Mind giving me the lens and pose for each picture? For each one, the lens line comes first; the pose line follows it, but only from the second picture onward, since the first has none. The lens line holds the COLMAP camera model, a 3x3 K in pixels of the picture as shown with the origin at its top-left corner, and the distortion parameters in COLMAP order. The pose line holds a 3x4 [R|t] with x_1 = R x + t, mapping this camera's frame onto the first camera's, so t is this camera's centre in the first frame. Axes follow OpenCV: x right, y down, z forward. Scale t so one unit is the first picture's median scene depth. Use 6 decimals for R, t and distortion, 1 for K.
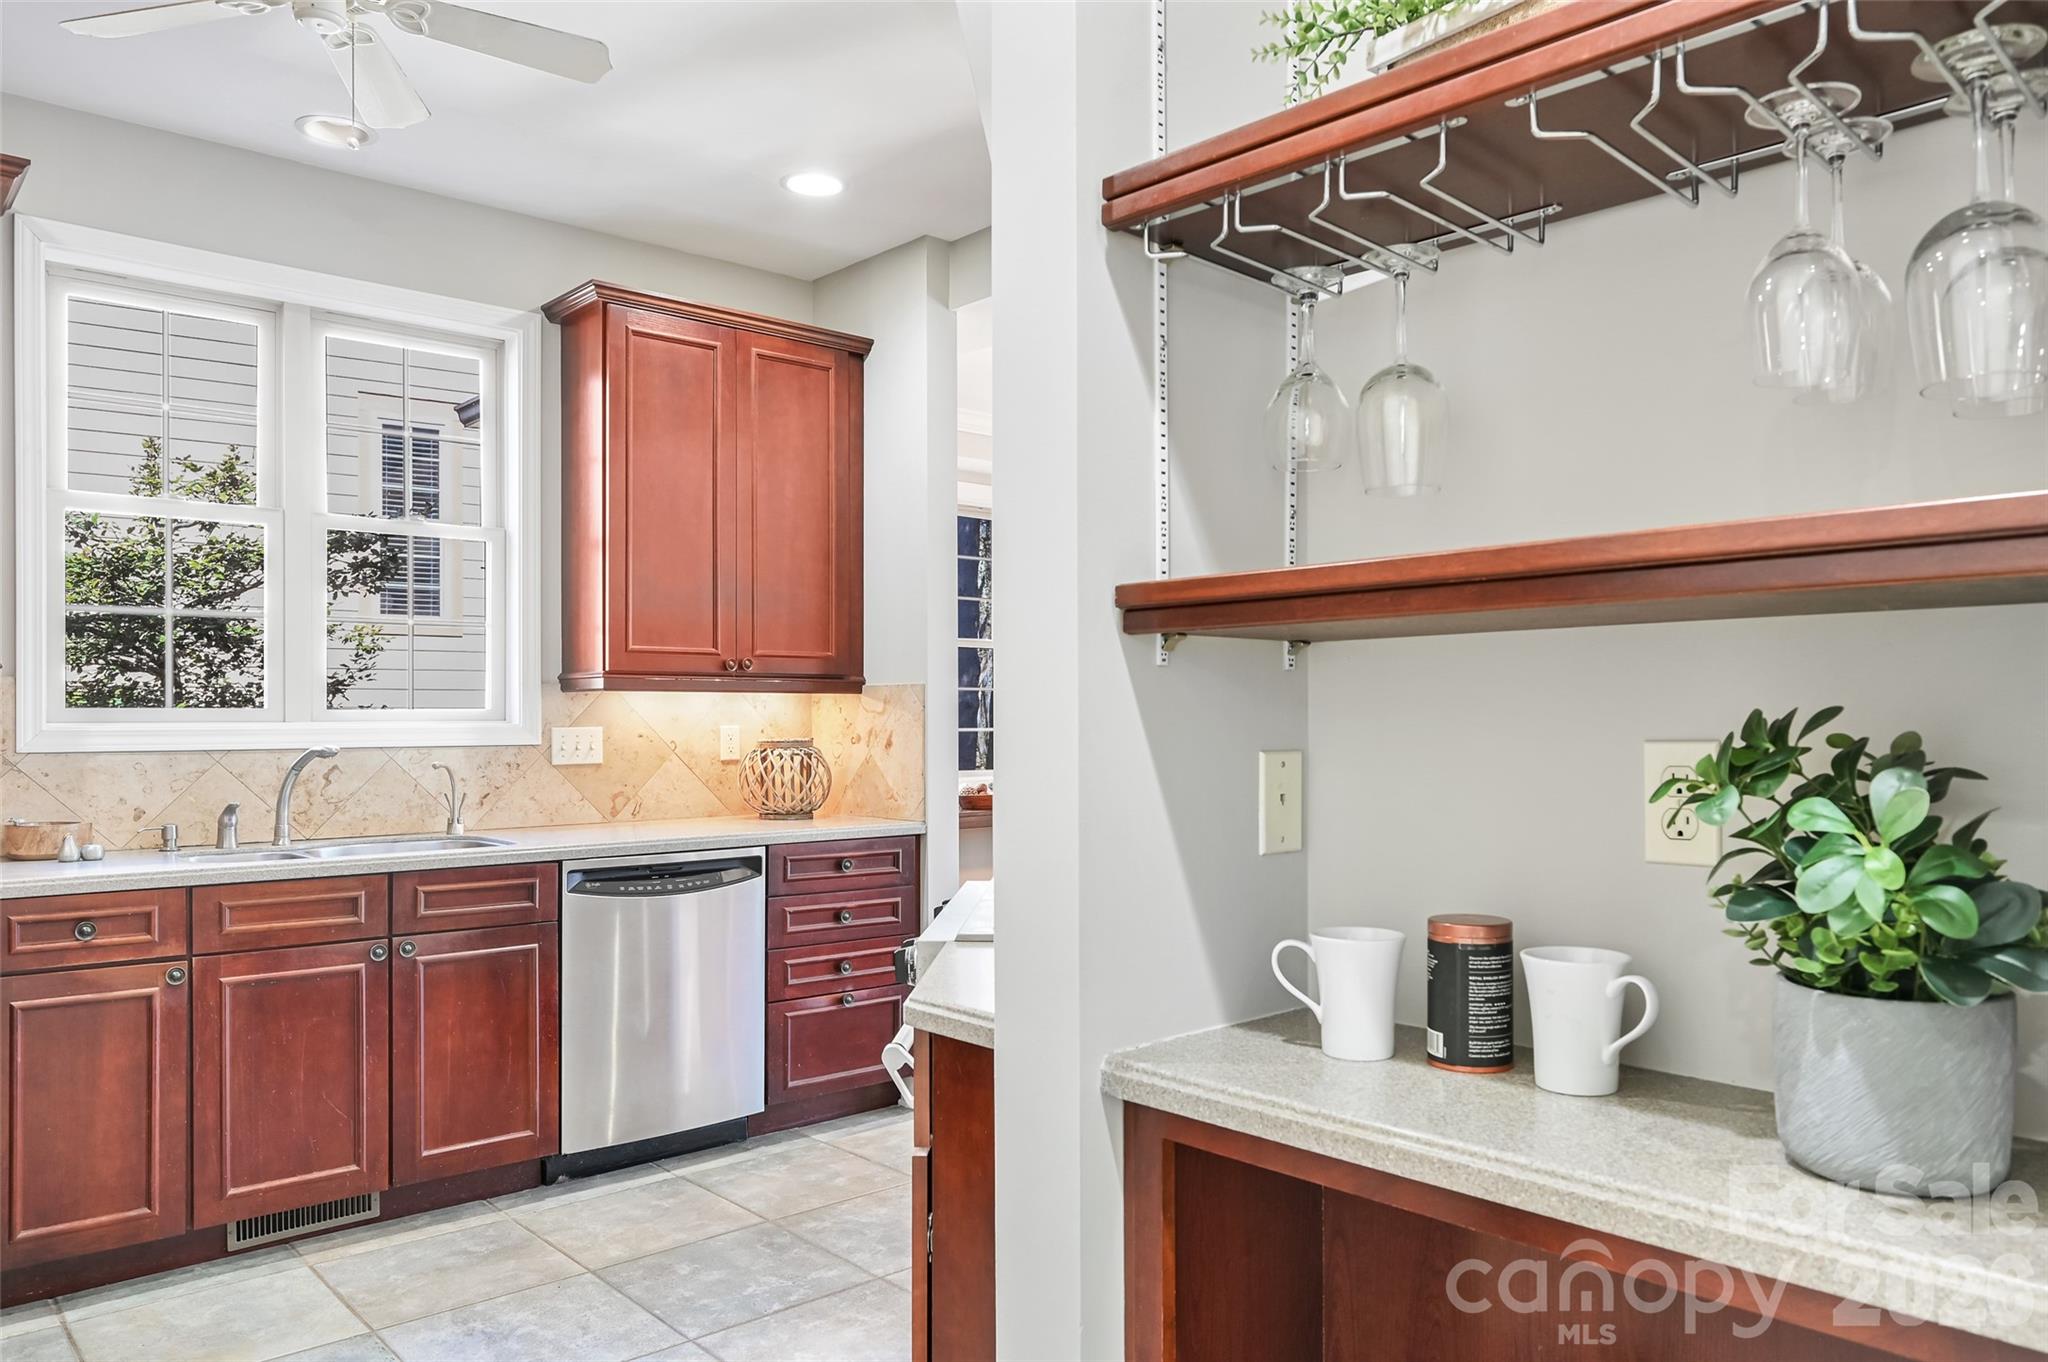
lens RADIAL K [[1414.7, 0, 1022.6], [0, 1414.7, 724.7], [0, 0, 1]] dist [0.002153, -0.000992]
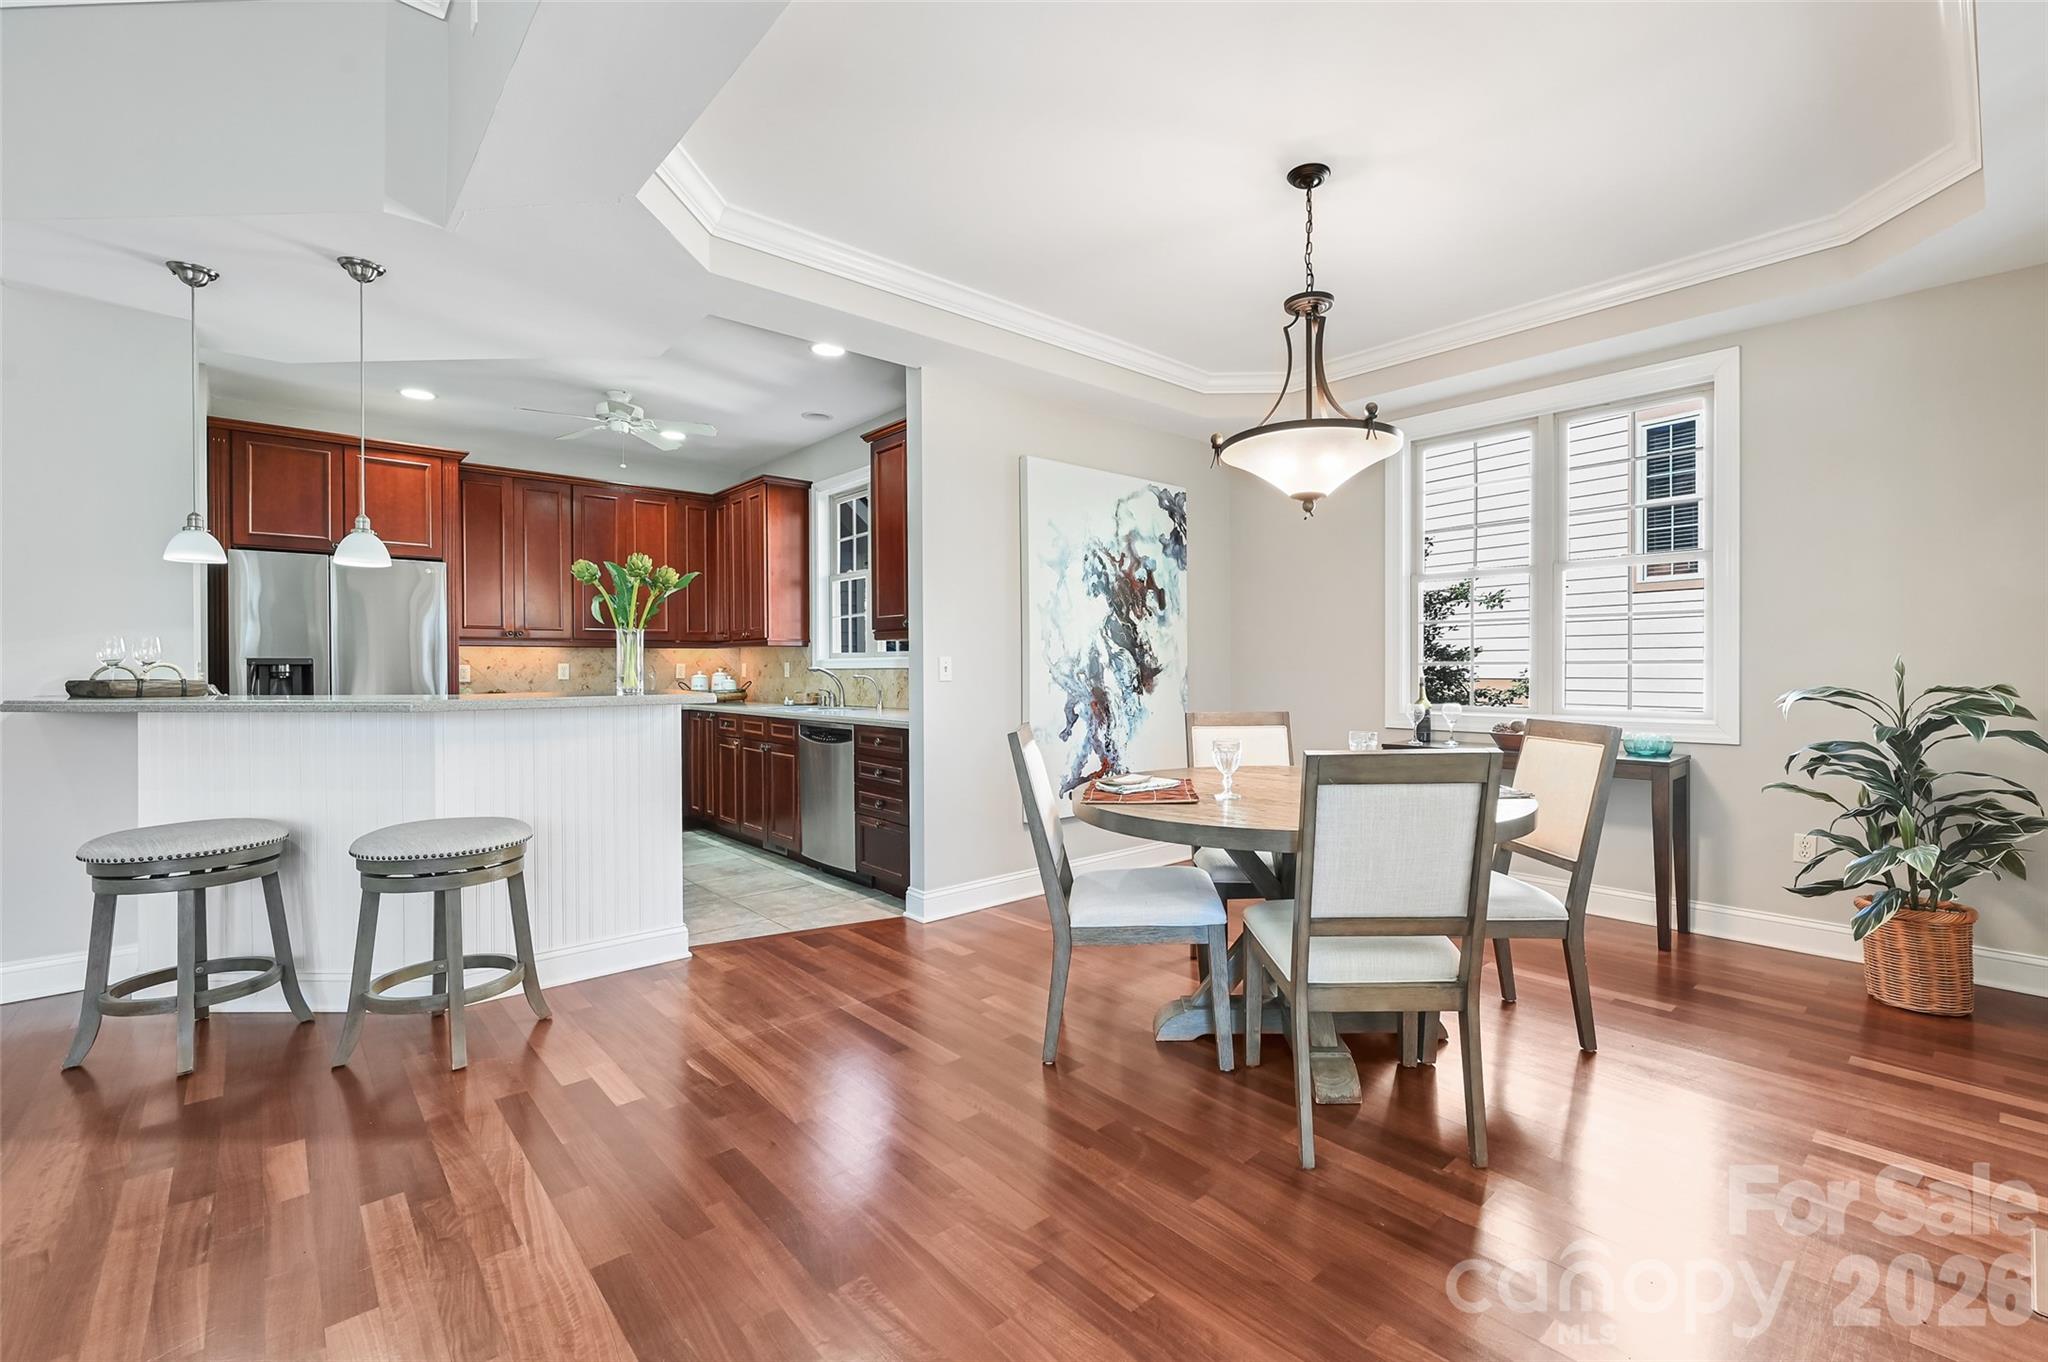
lens RADIAL K [[873.8, 0, 1068.2], [0, 873.8, 670.9], [0, 0, 1]] dist [0.000988, -0.000025]
pose [[0.020661, 0.008185, -0.999753, 0.936121], [-0.001269, 0.999966, 0.008161, 0.007602], [0.999786, 0.001100, 0.020671, 1.249638]]
